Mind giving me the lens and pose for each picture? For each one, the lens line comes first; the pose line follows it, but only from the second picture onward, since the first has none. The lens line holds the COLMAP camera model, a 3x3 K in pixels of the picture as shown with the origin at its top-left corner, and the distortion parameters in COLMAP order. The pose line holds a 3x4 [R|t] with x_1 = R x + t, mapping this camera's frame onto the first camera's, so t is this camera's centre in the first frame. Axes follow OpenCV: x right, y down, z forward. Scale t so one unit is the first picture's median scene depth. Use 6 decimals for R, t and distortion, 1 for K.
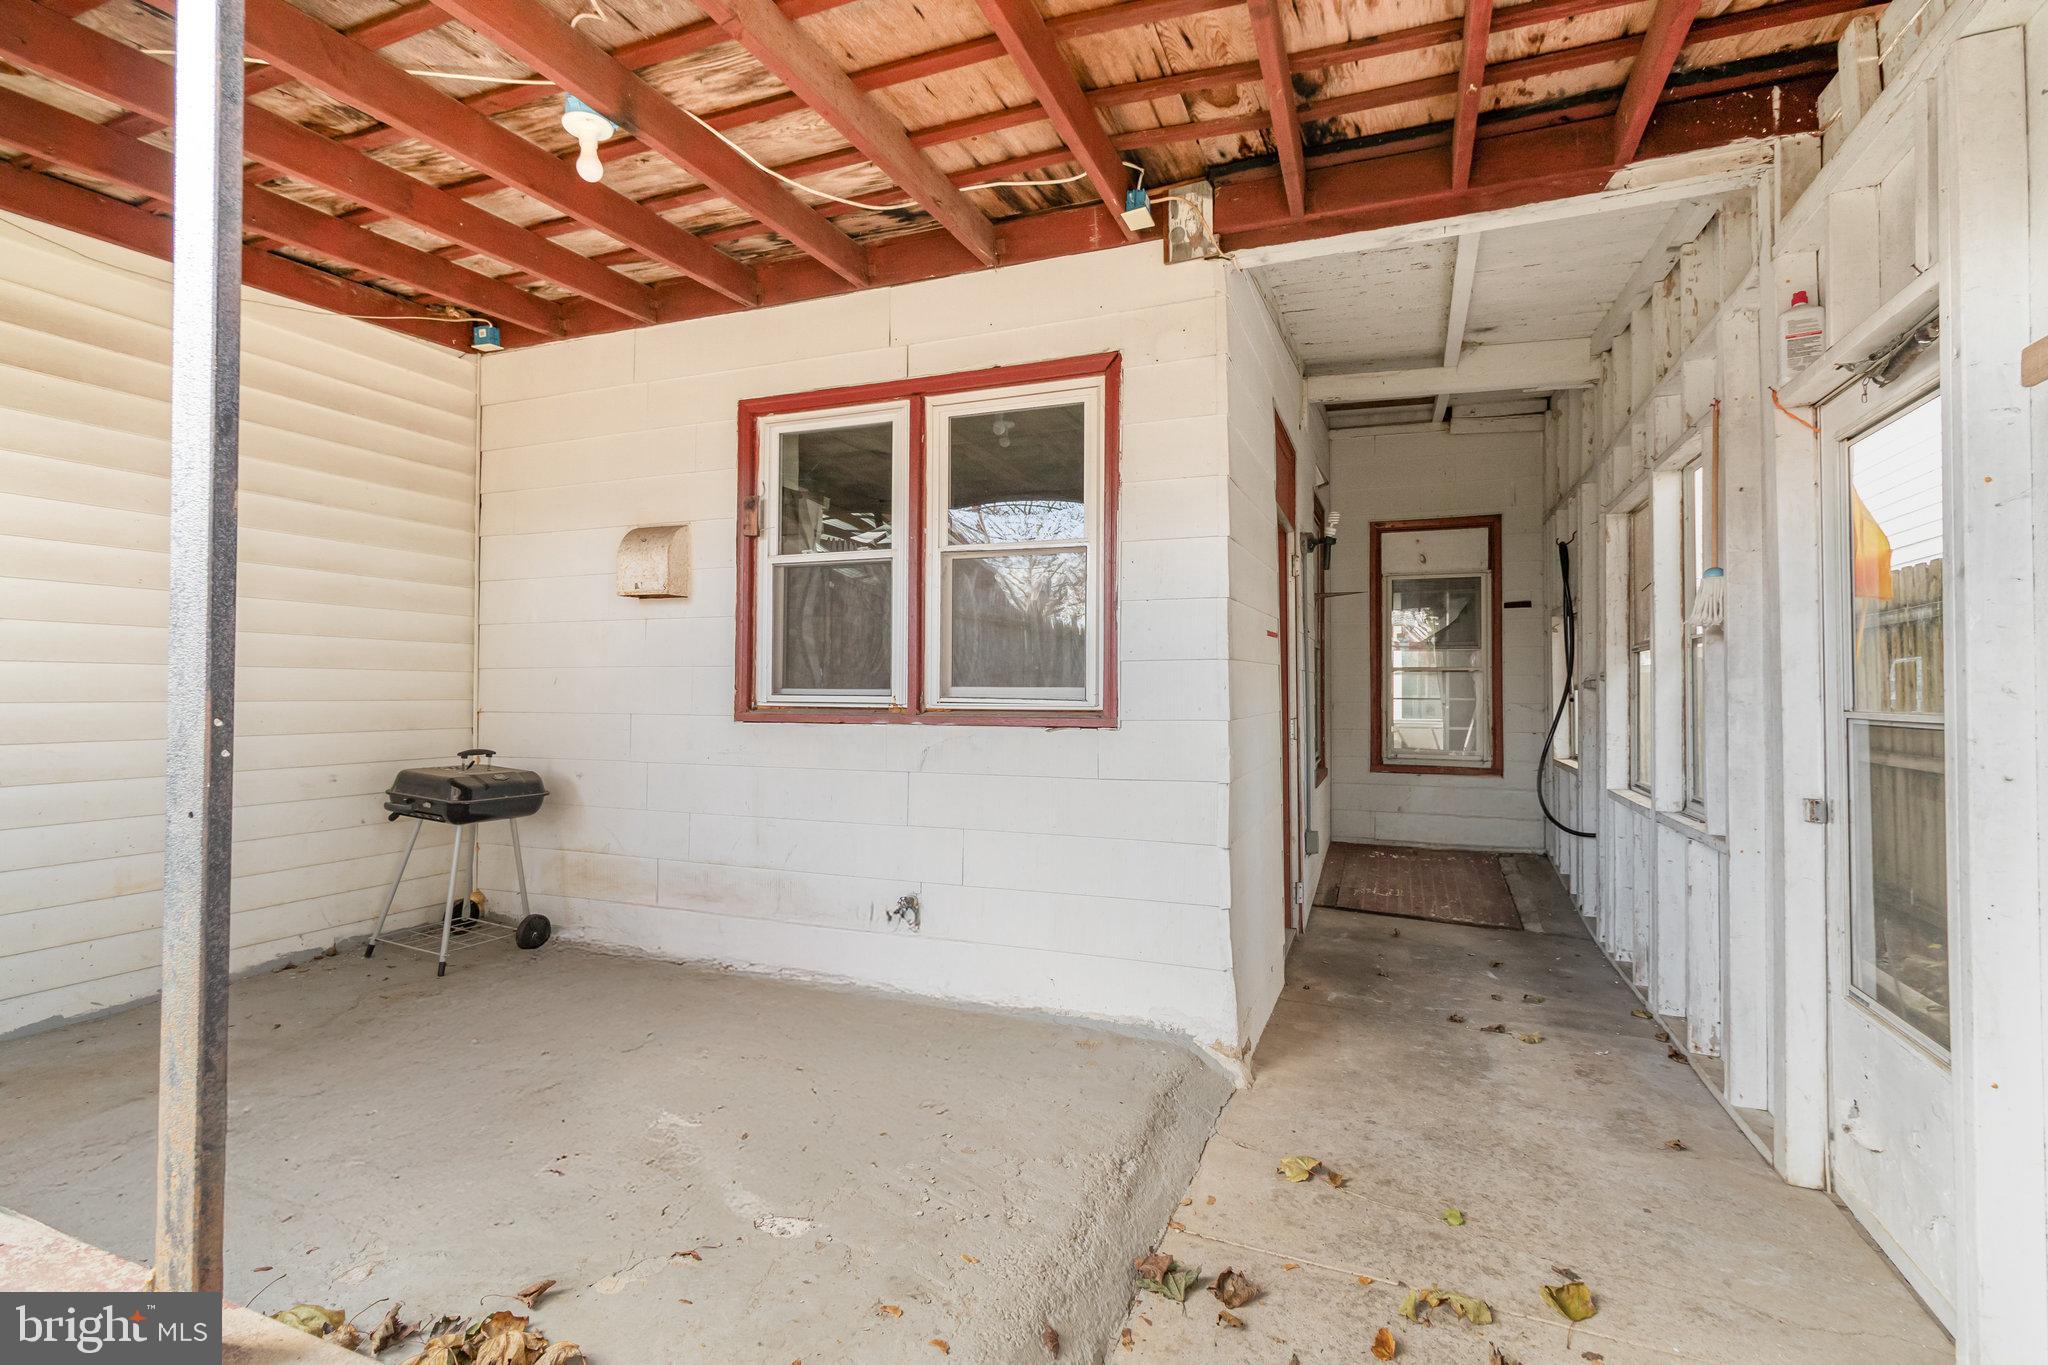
lens RADIAL K [[952.3, 0, 1028.6], [0, 952.3, 663.6], [0, 0, 1]] dist [0.003722, -0.001134]
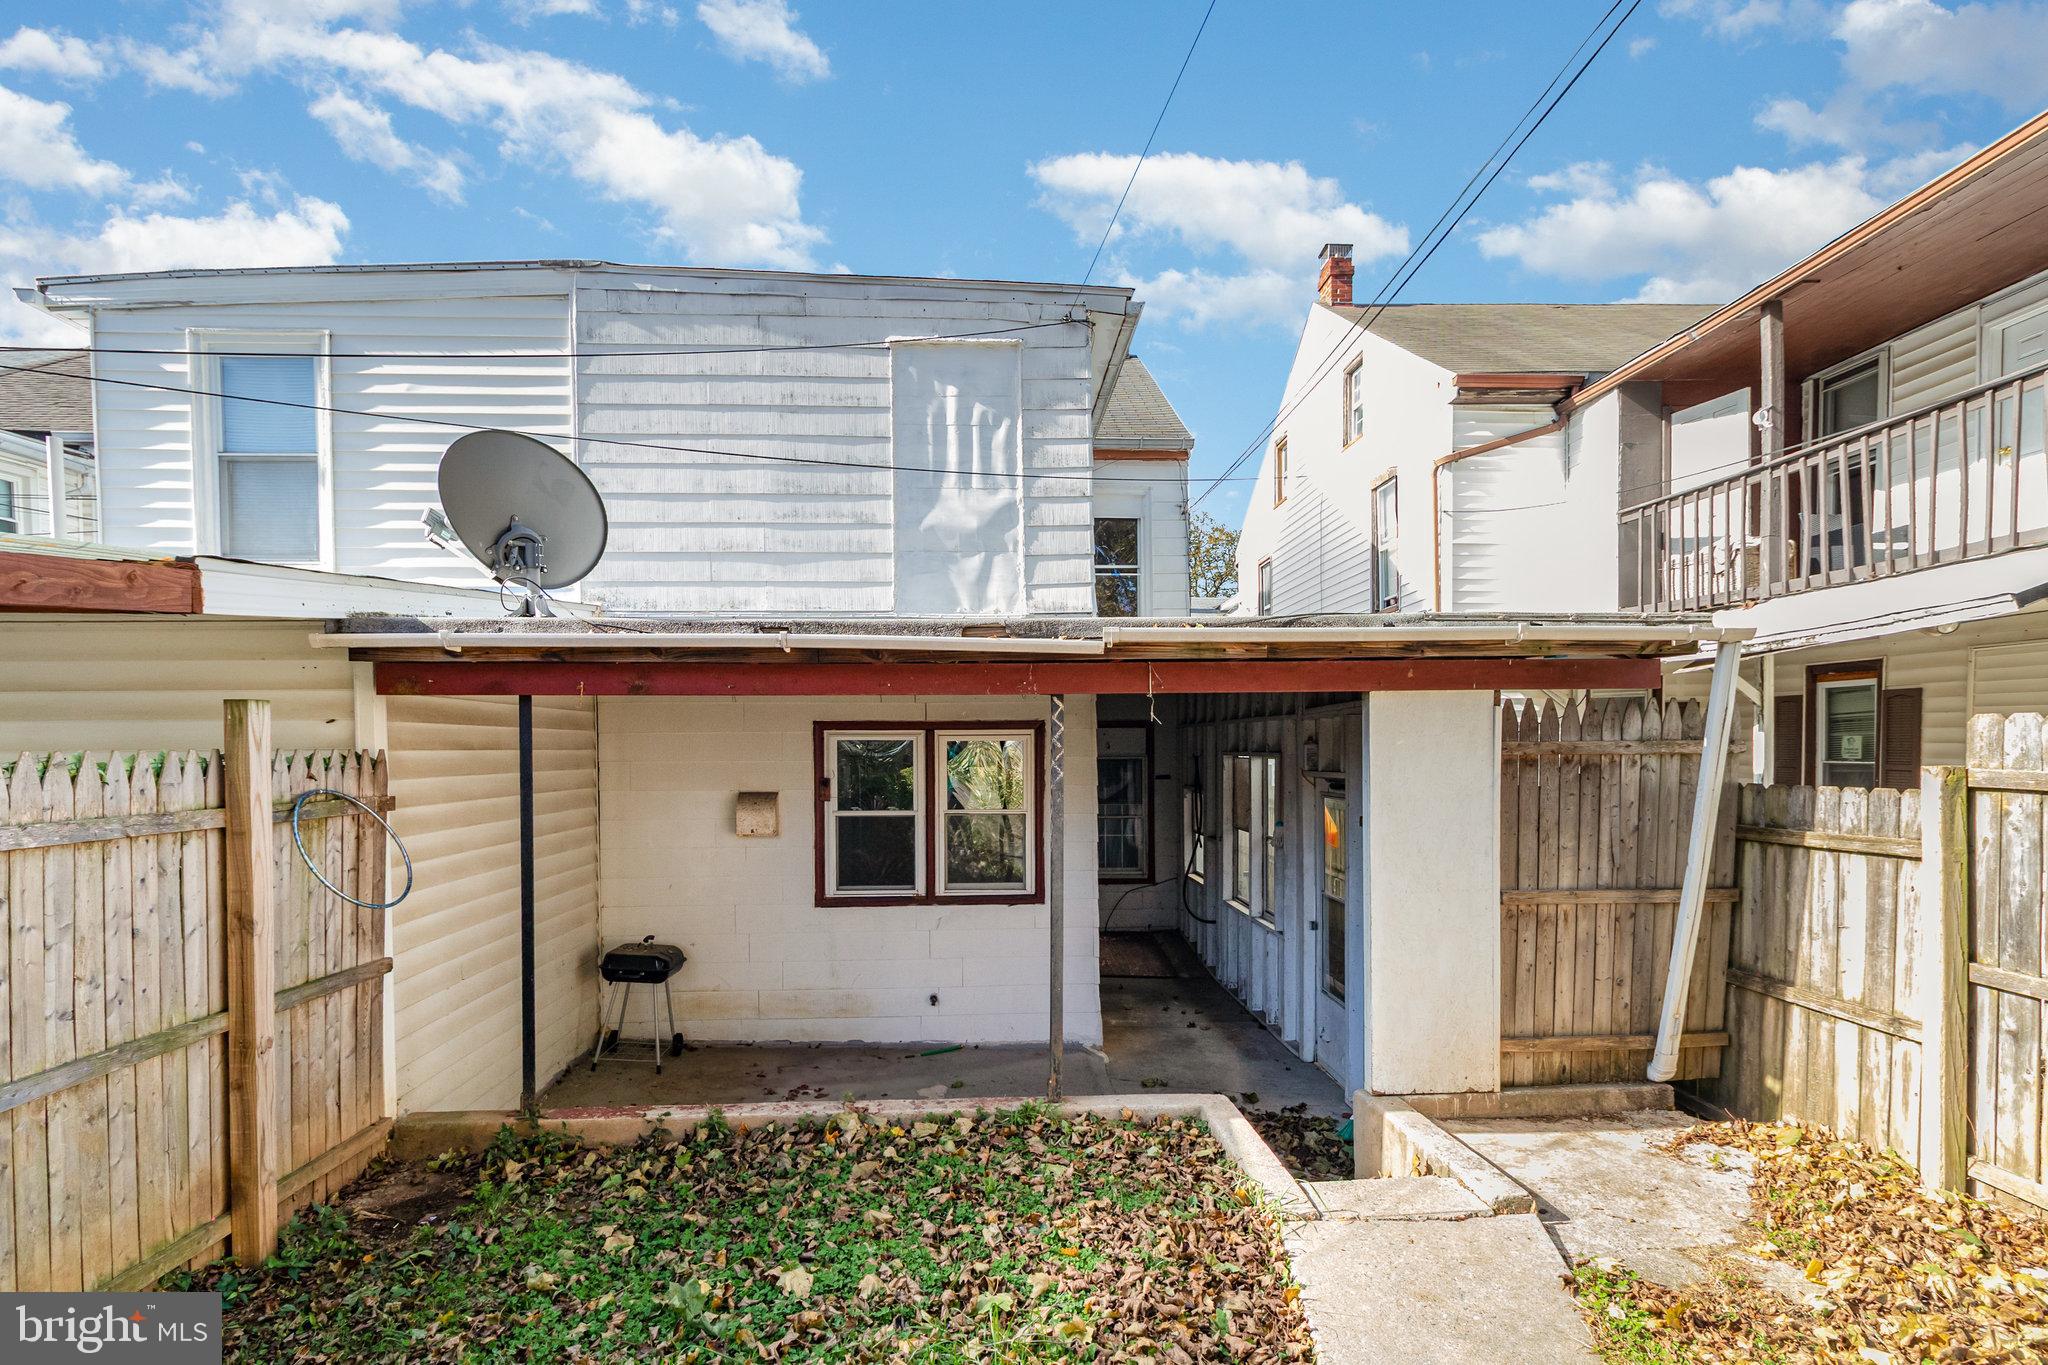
lens RADIAL K [[952.3, 0, 1038.3], [0, 952.3, 769.7], [0, 0, 1]] dist [0.003722, -0.001134]
pose [[0.914416, -0.017079, 0.404416, -0.670429], [0.002454, 0.999325, 0.036655, -0.267267], [-0.404769, -0.032526, 0.913840, -0.785426]]
